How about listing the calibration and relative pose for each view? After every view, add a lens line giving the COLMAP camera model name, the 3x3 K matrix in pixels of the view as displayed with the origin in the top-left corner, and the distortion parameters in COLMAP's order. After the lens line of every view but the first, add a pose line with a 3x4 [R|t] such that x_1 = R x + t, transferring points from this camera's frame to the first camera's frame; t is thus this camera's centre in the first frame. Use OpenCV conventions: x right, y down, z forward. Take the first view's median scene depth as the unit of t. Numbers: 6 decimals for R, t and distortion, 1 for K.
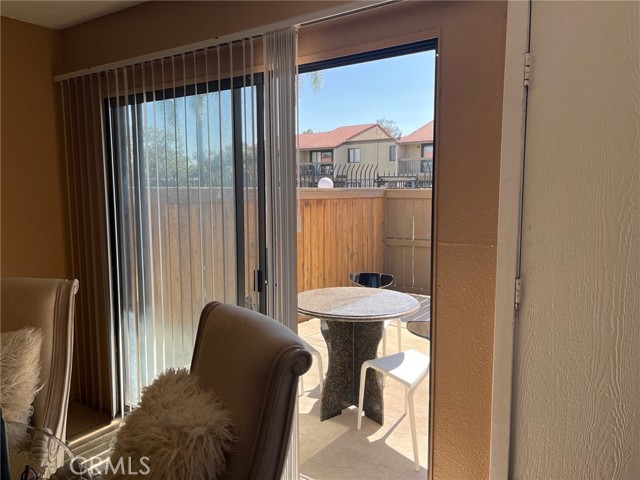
lens RADIAL K [[494.9, 0, 320.0], [0, 494.9, 240.0], [0, 0, 1]] dist [0.030668, 0.001383]
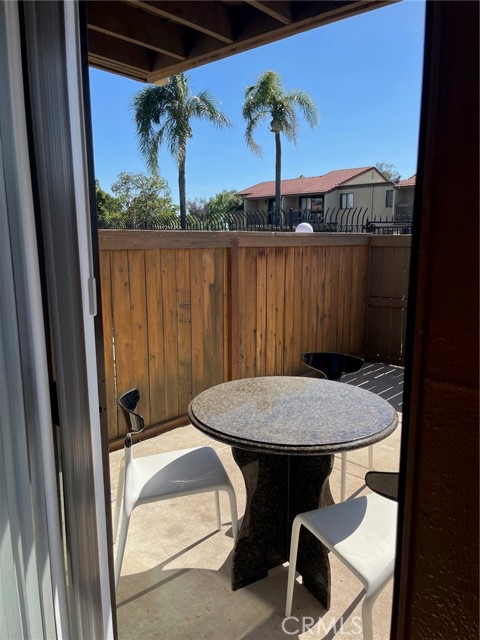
lens RADIAL K [[494.9, 0, 240.7], [0, 494.9, 326.6], [0, 0, 1]] dist [0.030668, 0.001383]
pose [[0.989978, 0.028671, -0.138283, 0.041828], [-0.018259, 0.996942, 0.075984, -0.012863], [0.140038, -0.072698, 0.987474, 0.171852]]
